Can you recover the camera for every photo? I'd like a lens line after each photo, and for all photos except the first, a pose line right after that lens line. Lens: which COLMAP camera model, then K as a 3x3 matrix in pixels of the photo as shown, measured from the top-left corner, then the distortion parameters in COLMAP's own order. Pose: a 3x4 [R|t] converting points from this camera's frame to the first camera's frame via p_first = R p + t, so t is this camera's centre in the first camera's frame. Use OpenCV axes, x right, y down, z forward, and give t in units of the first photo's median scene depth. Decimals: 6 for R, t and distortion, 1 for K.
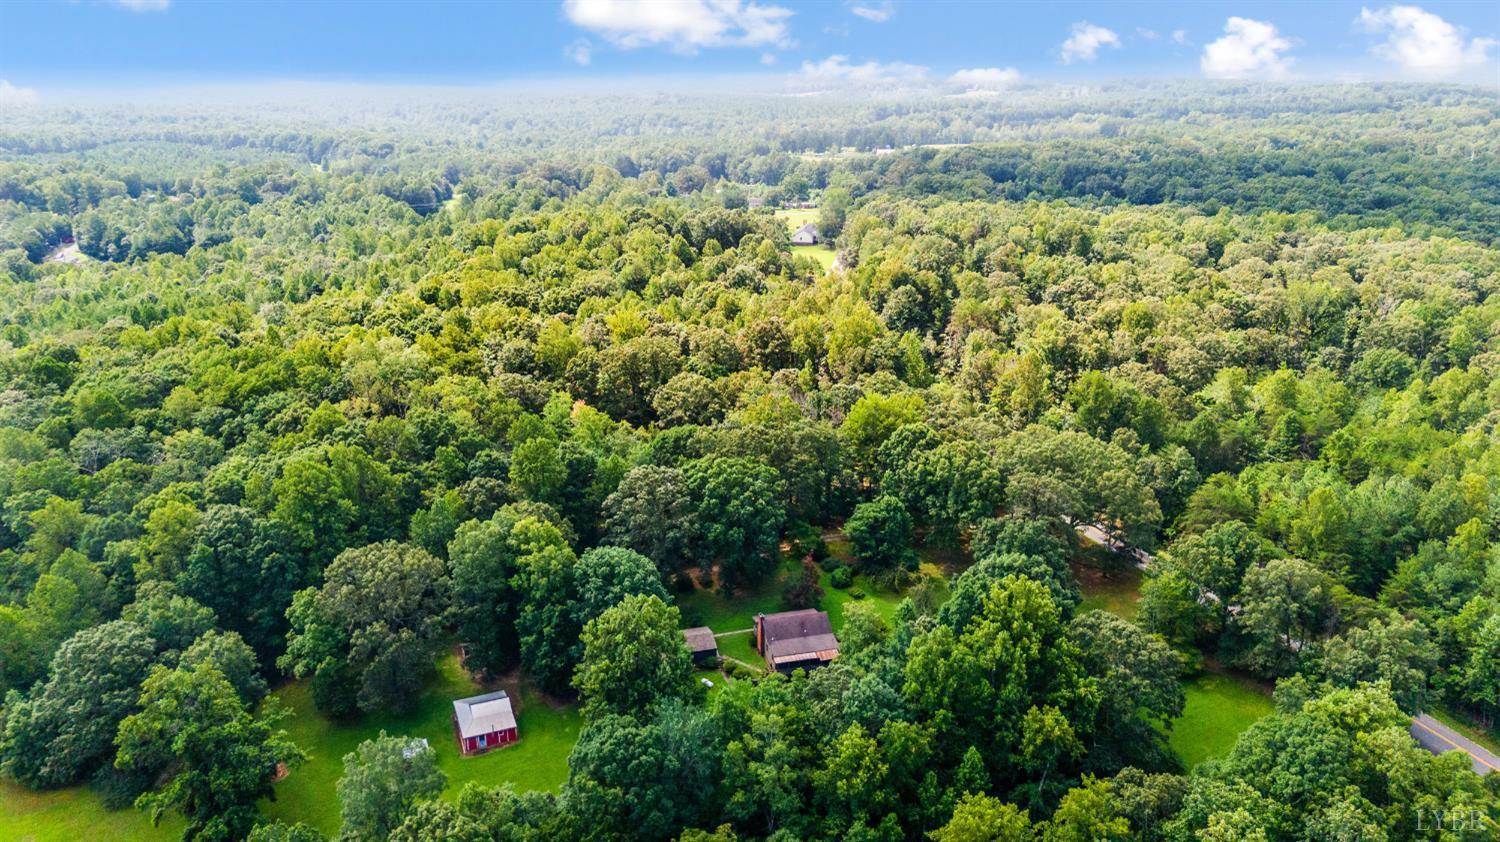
lens RADIAL K [[1105.5, 0, 751.8], [0, 1105.5, 410.6], [0, 0, 1]] dist [0.057373, -0.038551]
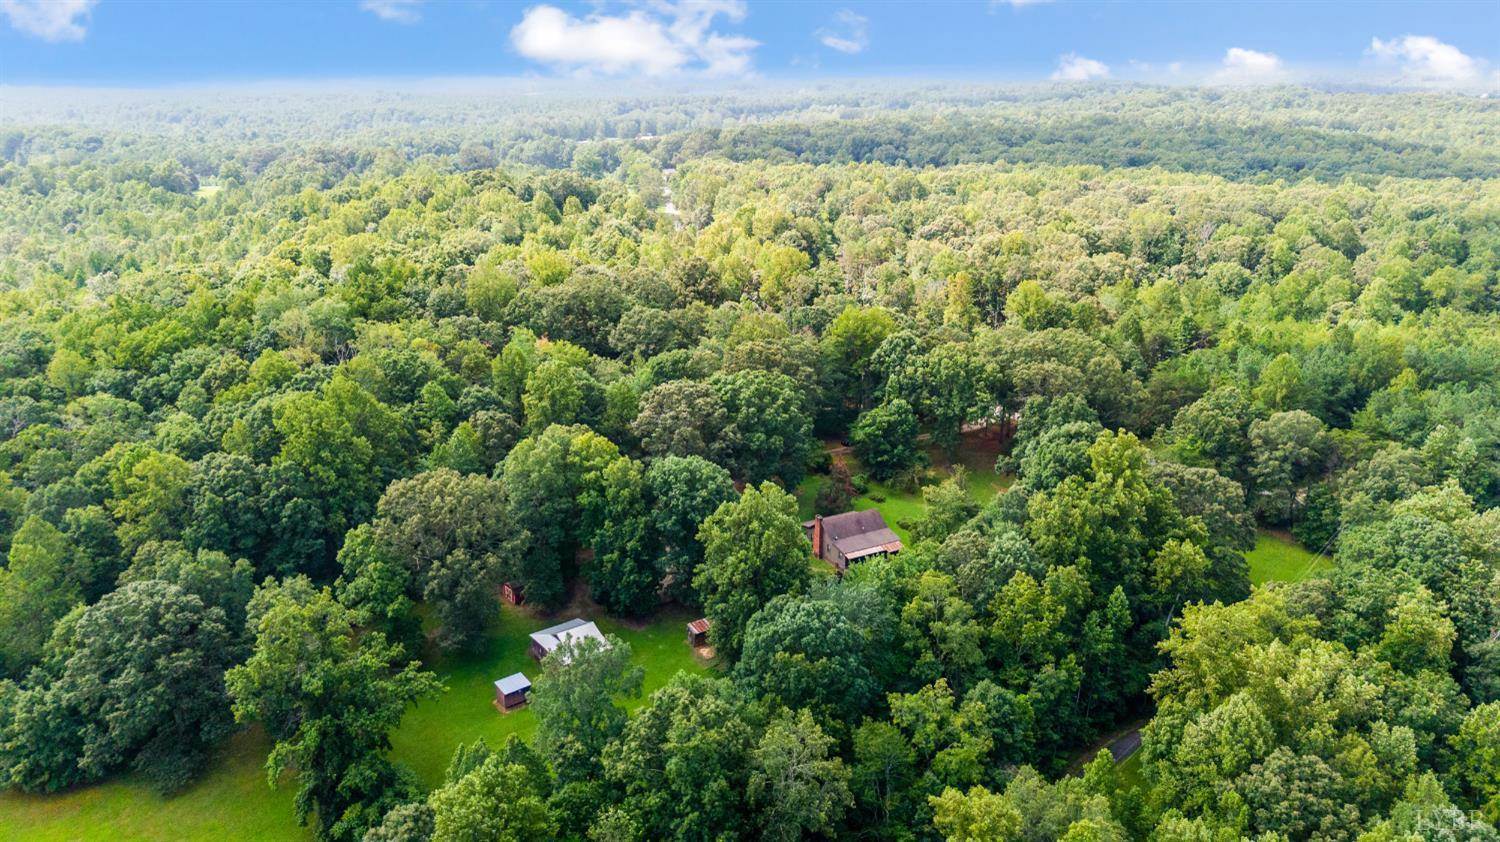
lens RADIAL K [[1105.5, 0, 749.9], [0, 1105.5, 425.5], [0, 0, 1]] dist [0.057373, -0.038551]
pose [[0.967650, -0.081780, 0.238676, -0.242426], [0.080501, 0.996640, 0.015119, 0.073020], [-0.239110, 0.004584, 0.970982, 0.052886]]
